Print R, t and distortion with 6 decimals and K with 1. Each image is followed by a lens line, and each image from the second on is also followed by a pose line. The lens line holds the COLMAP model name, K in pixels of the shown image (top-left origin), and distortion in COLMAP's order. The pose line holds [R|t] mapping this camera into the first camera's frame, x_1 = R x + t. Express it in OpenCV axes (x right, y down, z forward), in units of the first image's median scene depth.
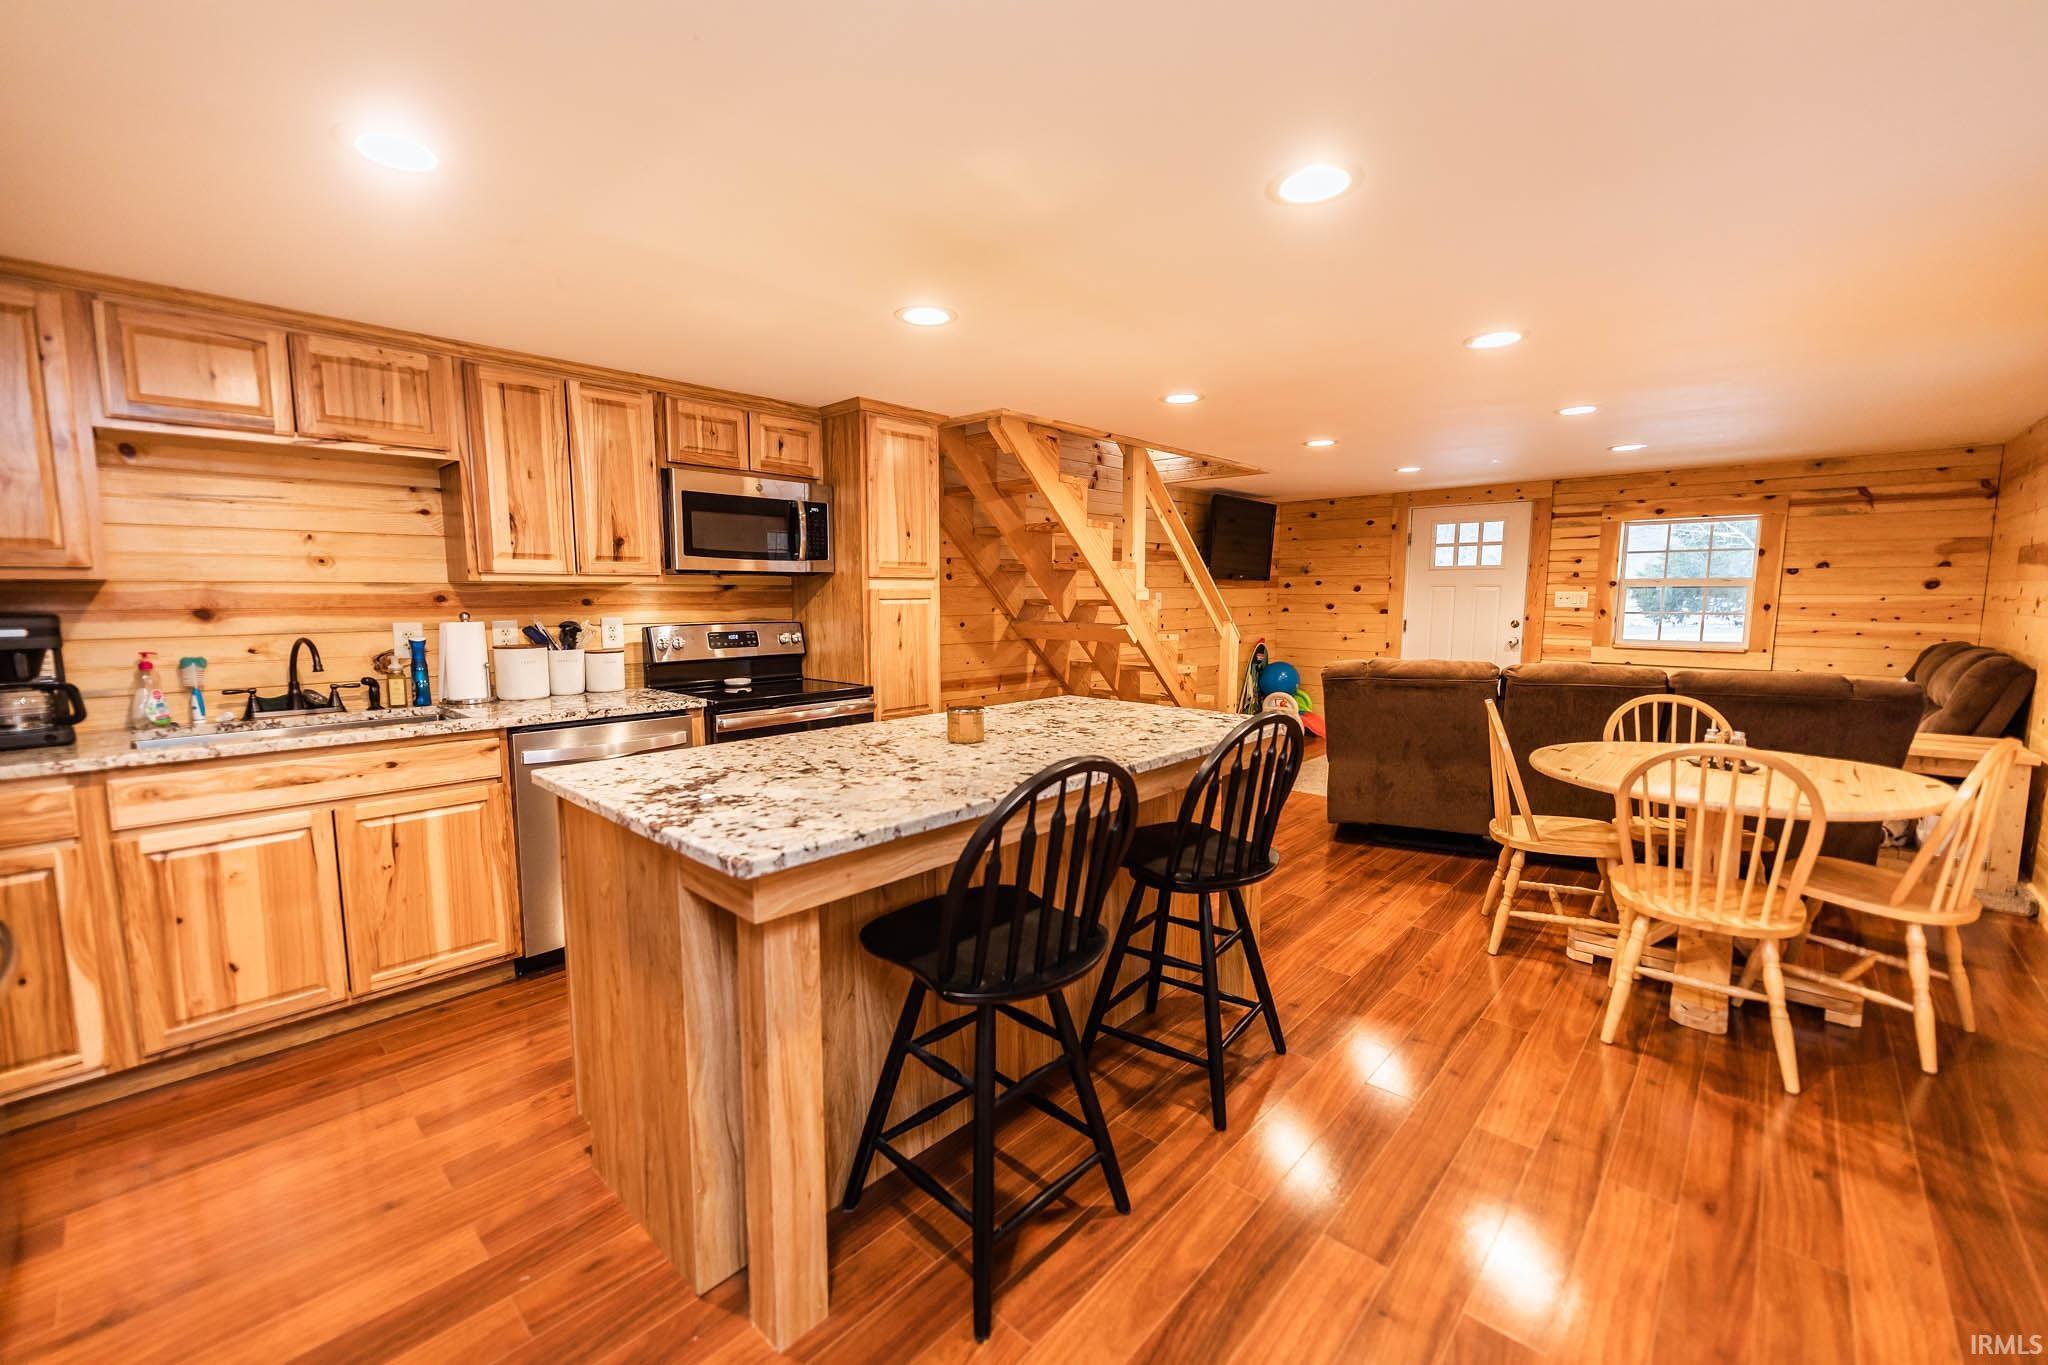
lens RADIAL K [[820.0, 0, 1025.3], [0, 820.0, 679.4], [0, 0, 1]] dist [-0.003690, 0.000113]
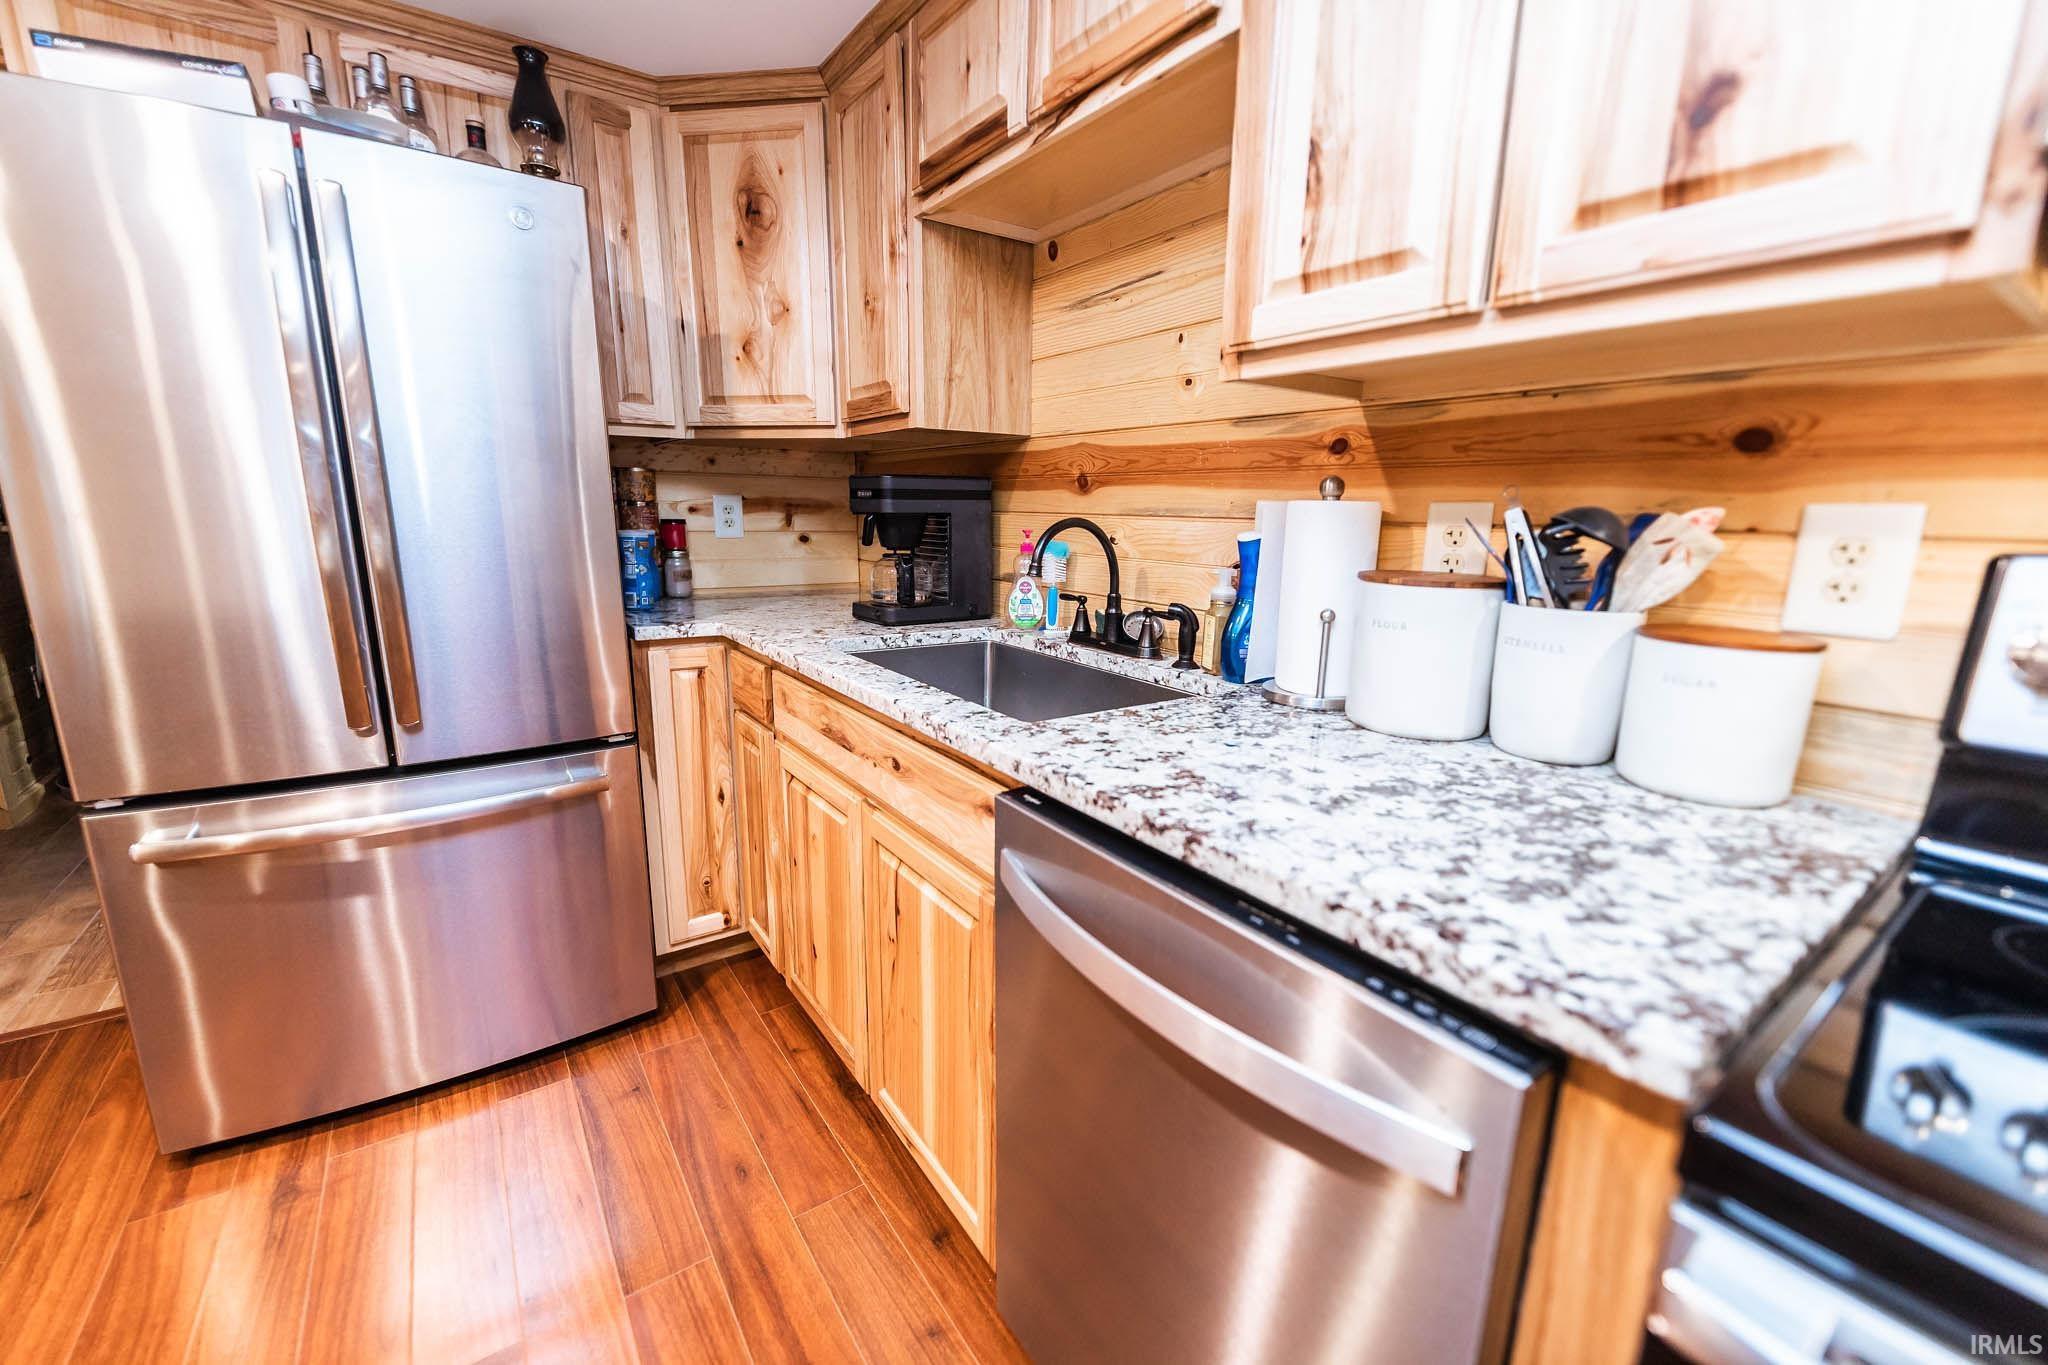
lens RADIAL K [[820.0, 0, 1022.0], [0, 820.0, 685.9], [0, 0, 1]] dist [-0.003690, 0.000113]
pose [[-0.205016, 0.206797, -0.956663, -0.258780], [-0.120812, 0.964603, 0.234404, -0.059888], [0.971274, 0.163633, -0.172775, 0.957025]]
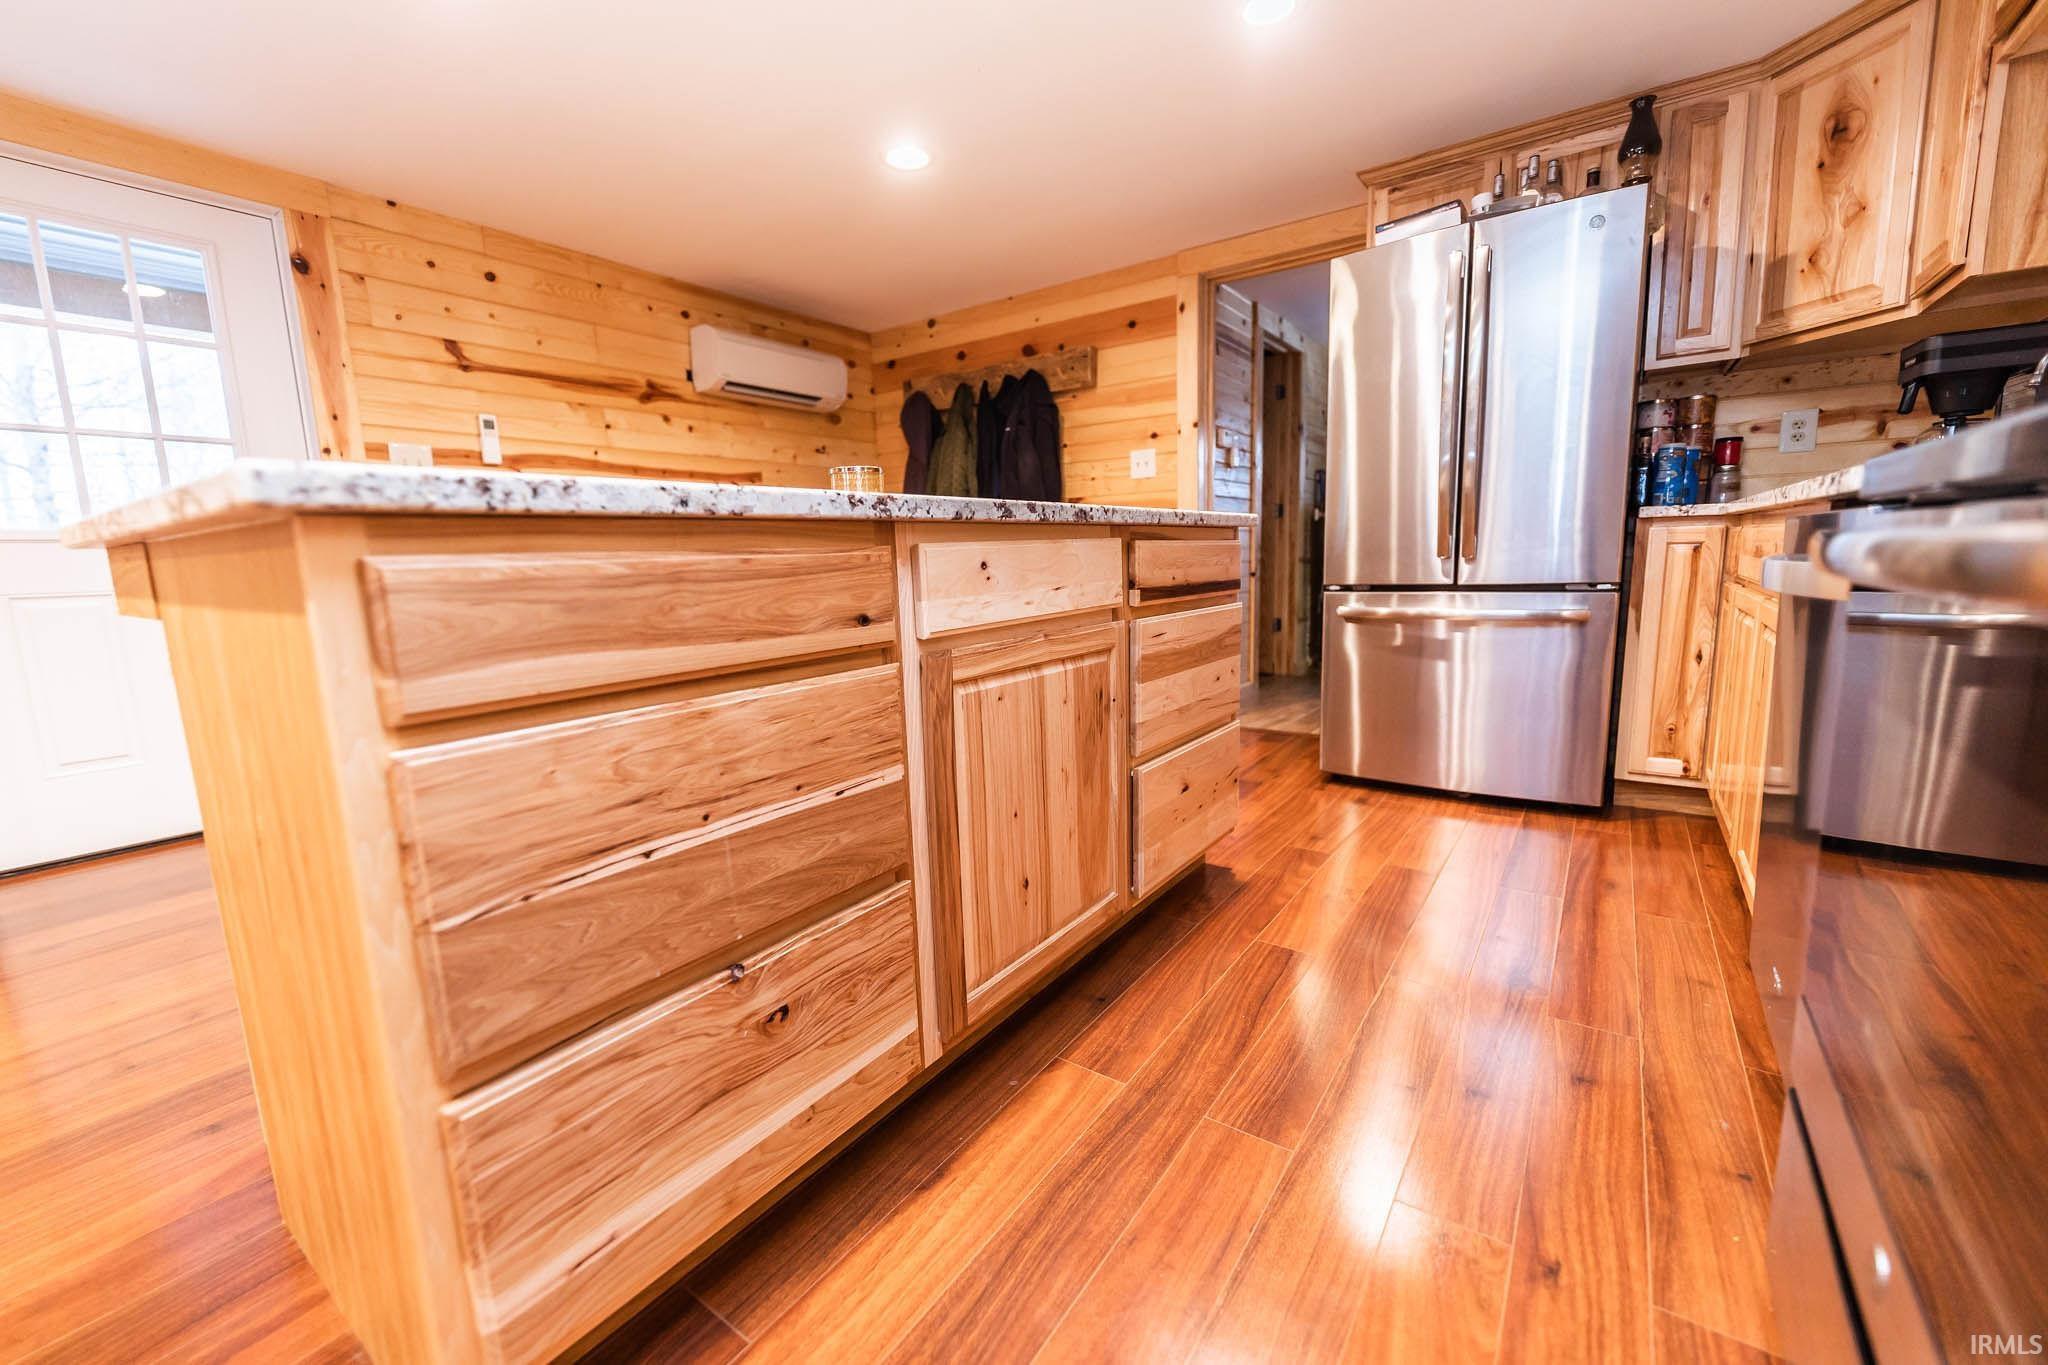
lens RADIAL K [[820.0, 0, 1014.8], [0, 820.0, 684.1], [0, 0, 1]] dist [-0.003690, 0.000113]
pose [[-0.991989, 0.049589, -0.116184, -0.031141], [0.018039, 0.965912, 0.258243, 0.054954], [0.125029, 0.254078, -0.959068, 1.407420]]
